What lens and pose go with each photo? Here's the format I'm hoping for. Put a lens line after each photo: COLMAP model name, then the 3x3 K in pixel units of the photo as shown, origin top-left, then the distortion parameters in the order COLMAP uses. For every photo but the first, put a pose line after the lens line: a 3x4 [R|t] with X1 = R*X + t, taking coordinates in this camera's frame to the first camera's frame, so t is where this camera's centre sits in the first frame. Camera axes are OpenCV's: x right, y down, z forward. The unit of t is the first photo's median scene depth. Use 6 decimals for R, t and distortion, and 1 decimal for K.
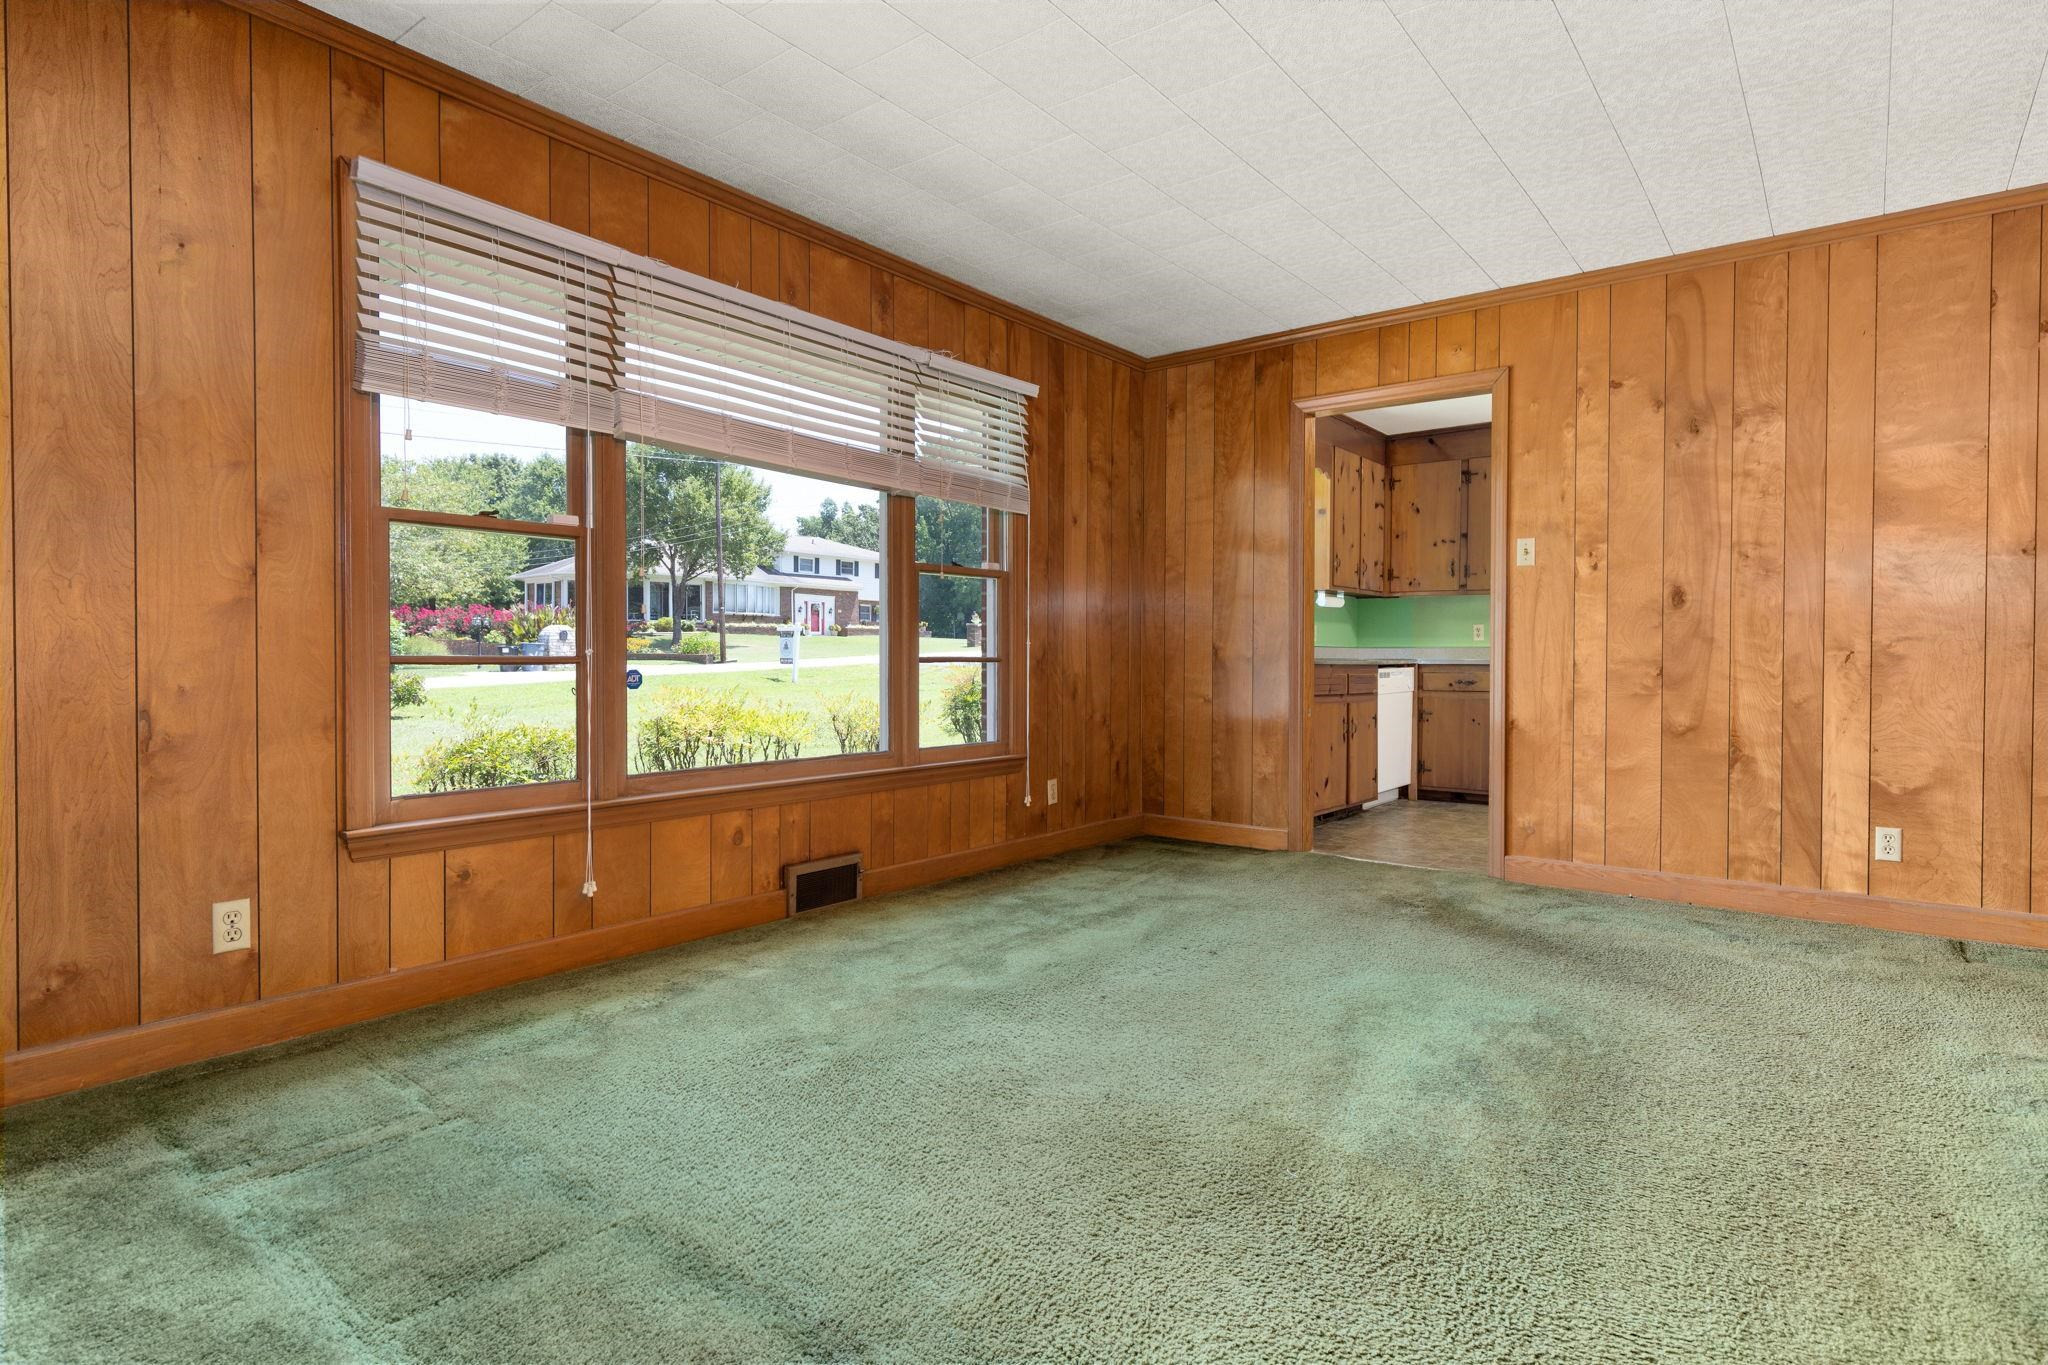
lens RADIAL K [[1094.7, 0, 1014.0], [0, 1094.7, 676.4], [0, 0, 1]] dist [0.005839, -0.001710]
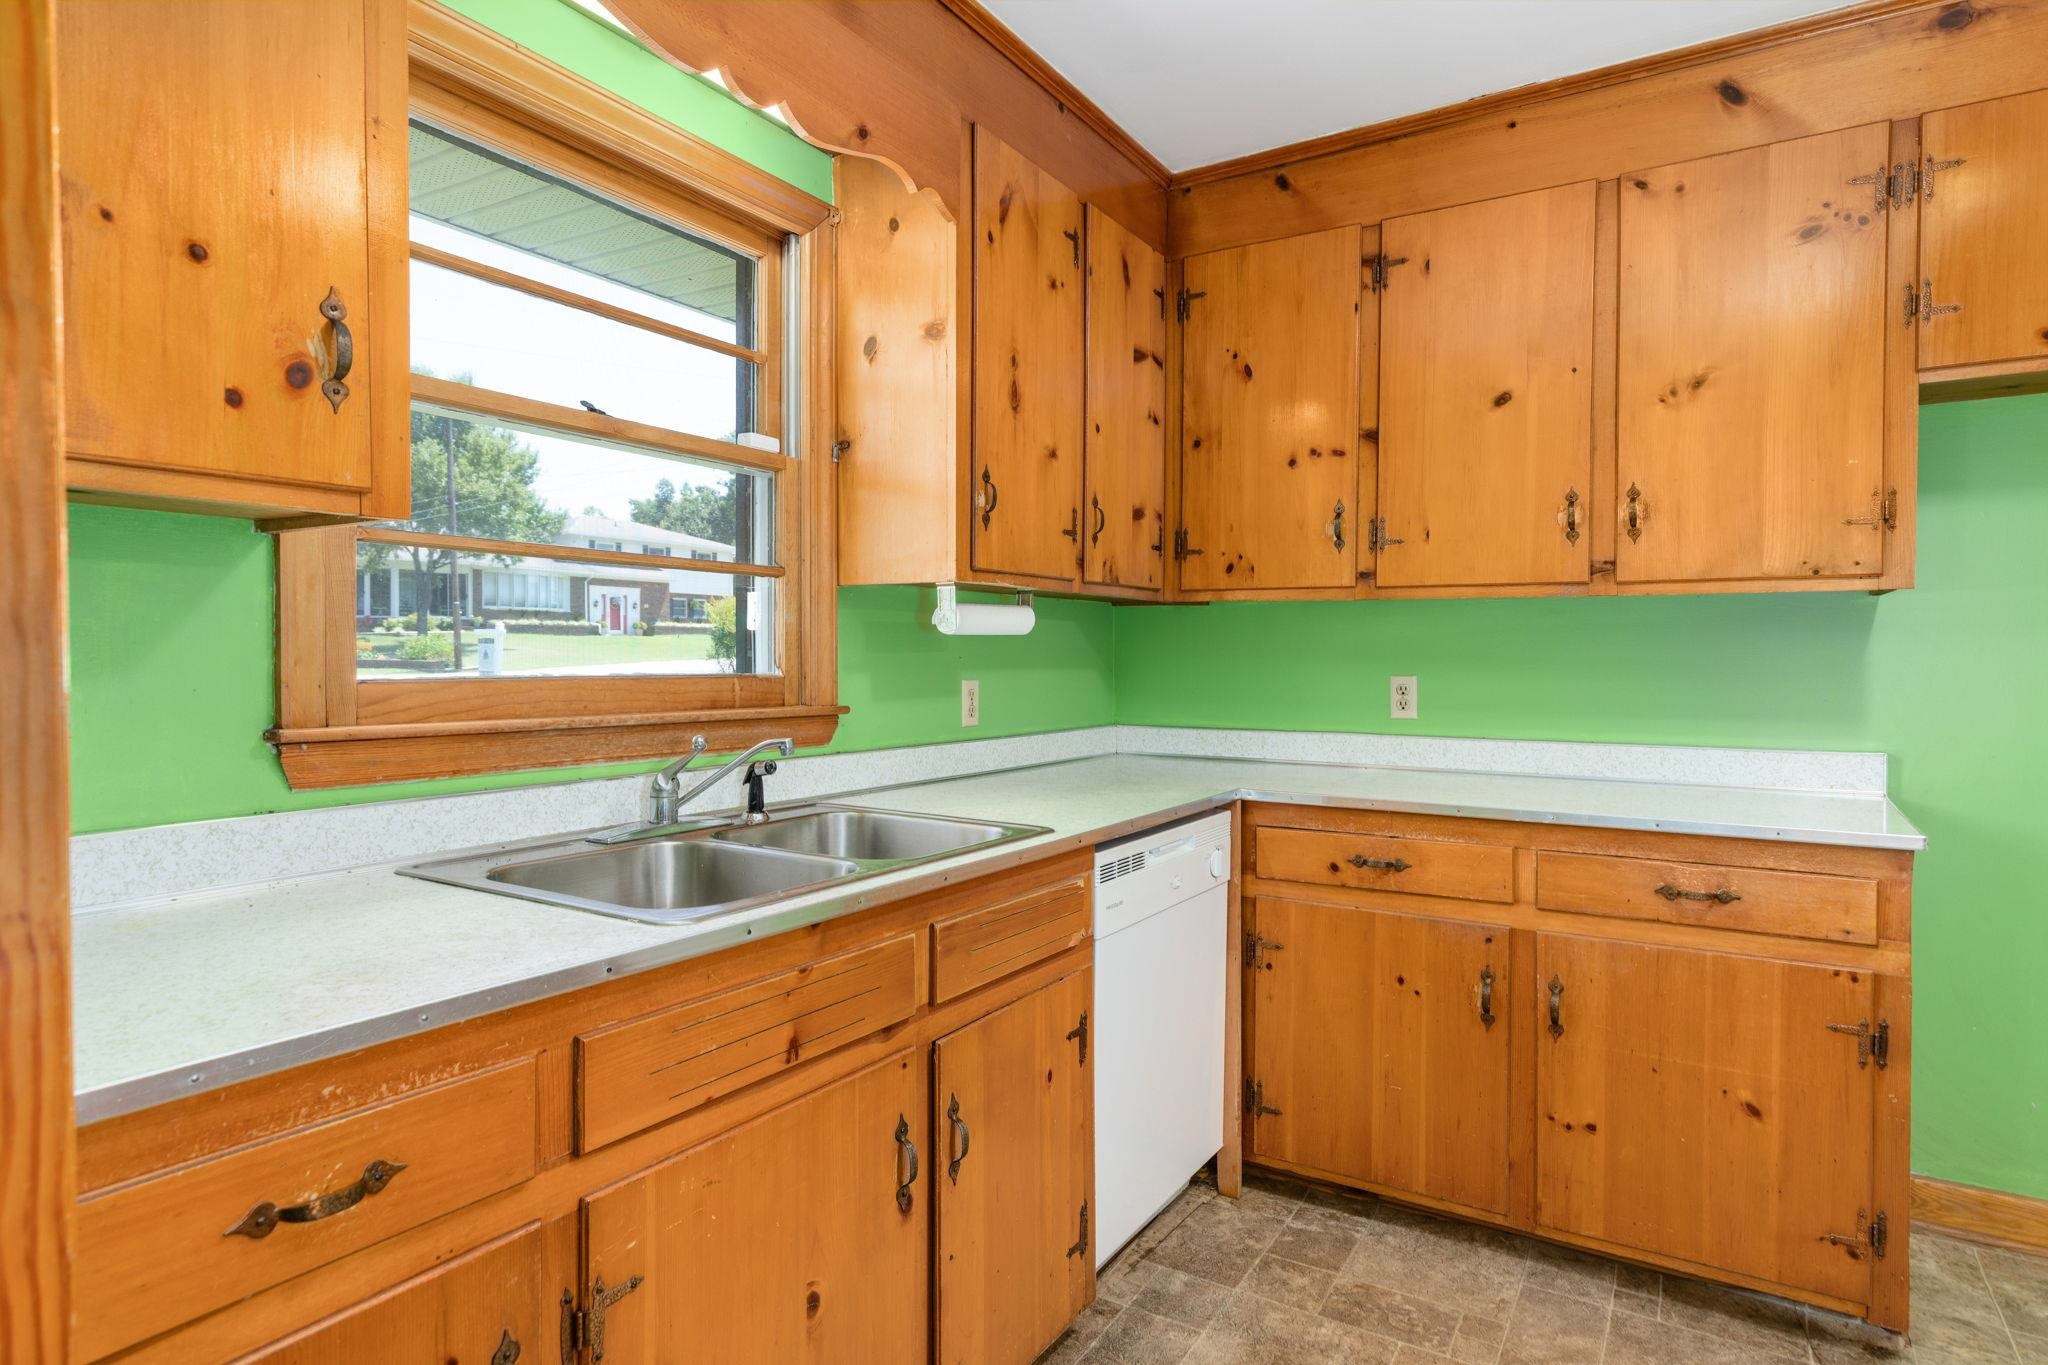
lens RADIAL K [[1122.8, 0, 1028.0], [0, 1122.8, 672.0], [0, 0, 1]] dist [0.002735, -0.000165]
pose [[0.993637, -0.002902, 0.112594, 0.050682], [0.002870, 0.999996, 0.000446, -0.010082], [-0.112595, -0.000120, 0.993641, 0.127072]]
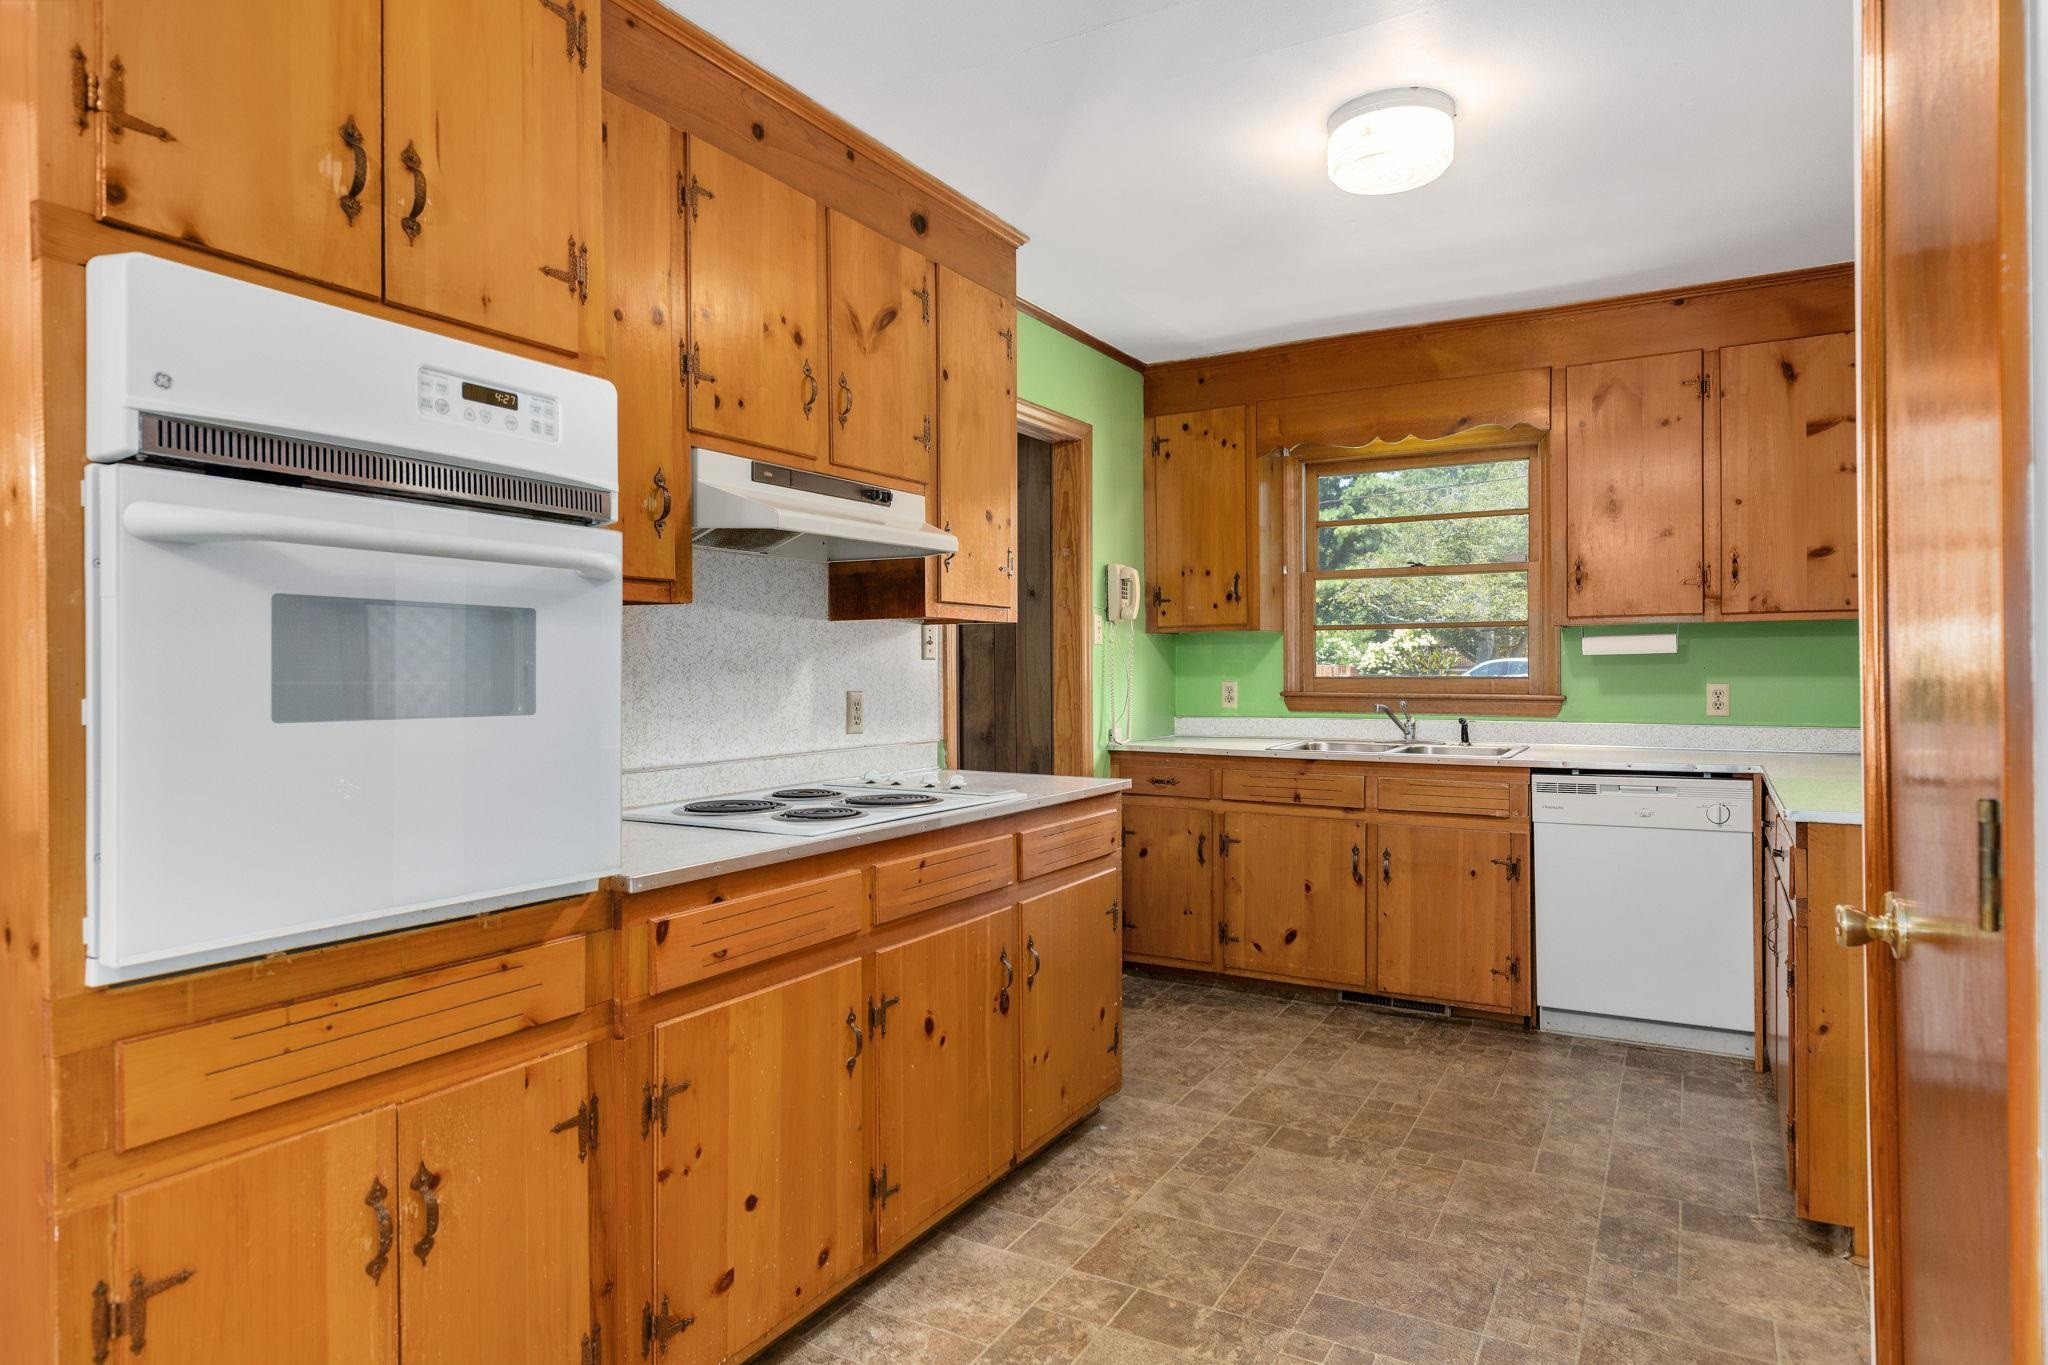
lens RADIAL K [[1233.1, 0, 1022.9], [0, 1233.1, 672.7], [0, 0, 1]] dist [0.013752, -0.000790]
pose [[0.136976, 0.001348, -0.990573, 0.161321], [-0.005392, 0.999985, 0.000615, -0.010251], [0.990560, 0.005257, 0.136981, 0.120558]]
